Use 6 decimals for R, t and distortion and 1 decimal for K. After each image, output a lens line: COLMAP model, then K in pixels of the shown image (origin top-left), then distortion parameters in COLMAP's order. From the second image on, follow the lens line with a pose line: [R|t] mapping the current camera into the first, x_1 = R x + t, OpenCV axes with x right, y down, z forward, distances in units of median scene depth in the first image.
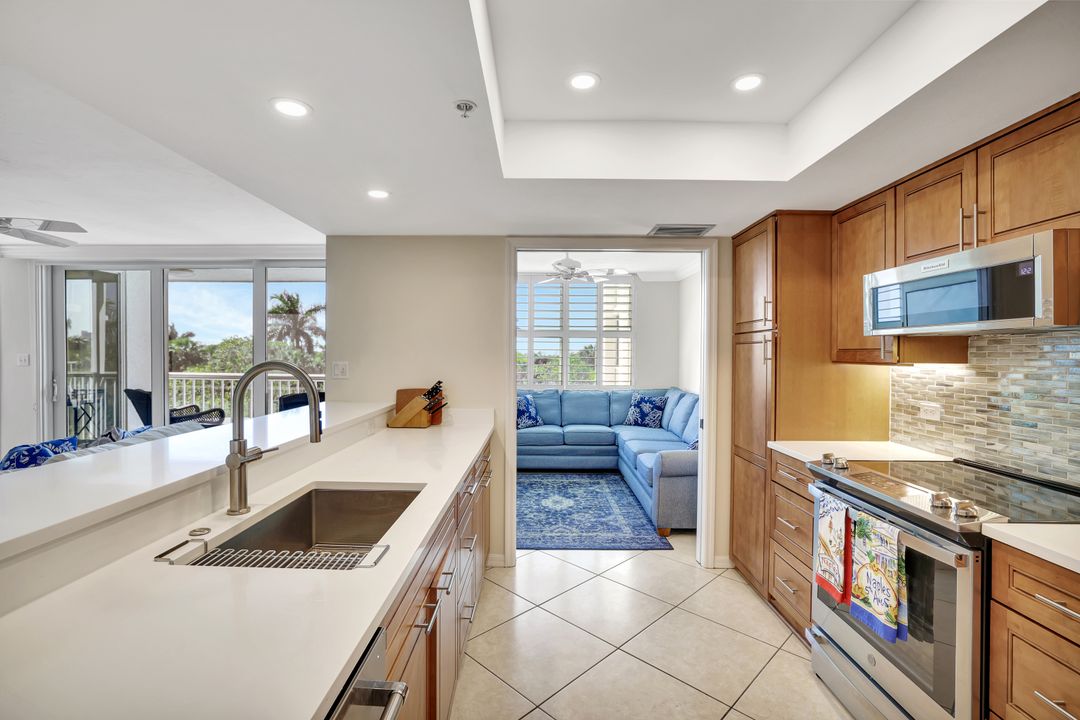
lens RADIAL K [[477.9, 0, 541.3], [0, 477.9, 352.9], [0, 0, 1]] dist [-0.018128, 0.002106]
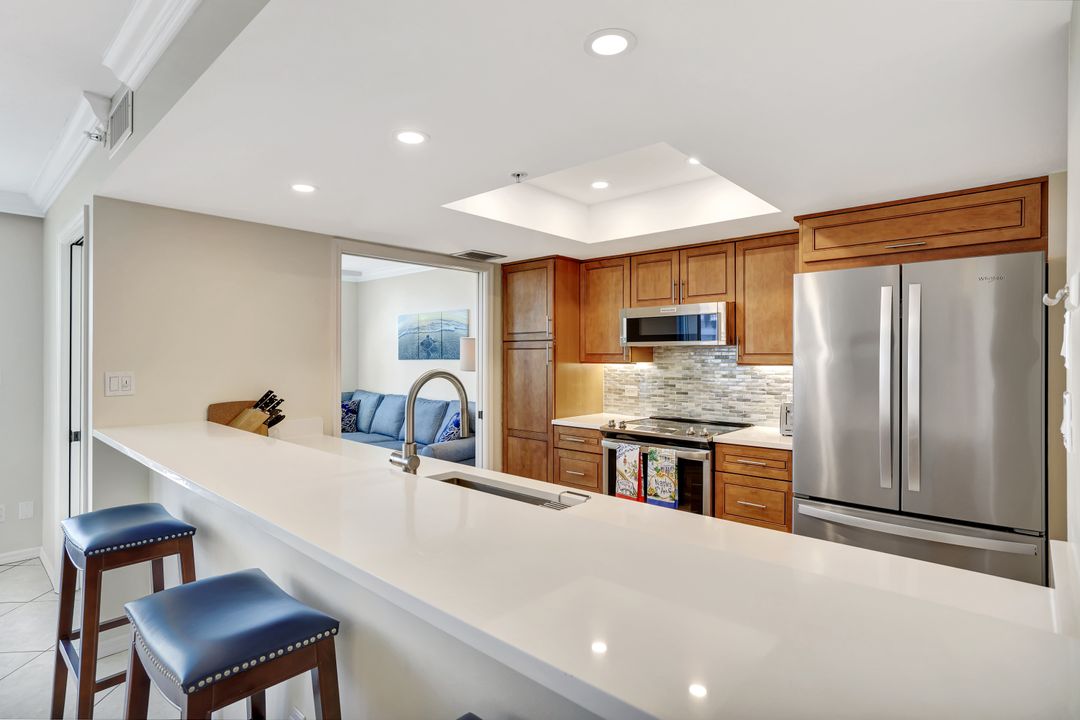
lens RADIAL K [[533.3, 0, 535.5], [0, 533.3, 353.8], [0, 0, 1]] dist [-0.043914, -0.000135]
pose [[0.675373, -0.003722, 0.737467, -0.843187], [0.002514, 0.999993, 0.002744, -0.014794], [-0.737472, 0.000001, 0.675377, -0.021080]]
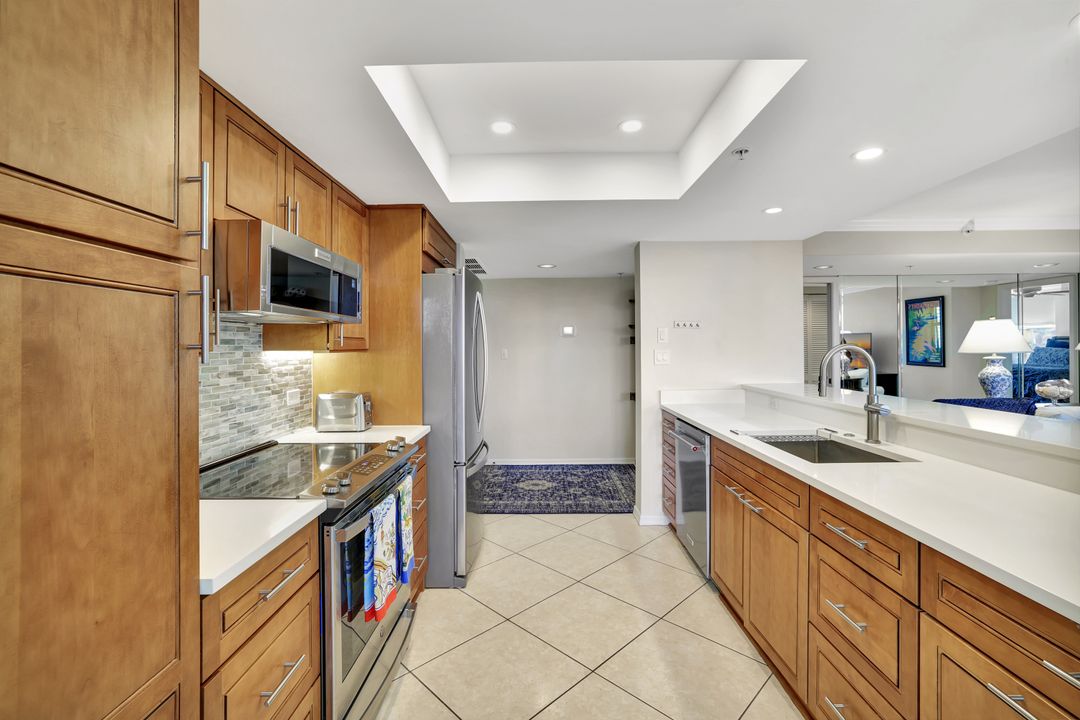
lens RADIAL K [[477.9, 0, 525.7], [0, 477.9, 347.1], [0, 0, 1]] dist [-0.018128, 0.002106]
pose [[-0.999722, 0.002428, 0.023462, 0.281091], [0.002334, 0.999989, -0.004040, 0.019115], [-0.023471, -0.003984, -0.999717, 1.611035]]
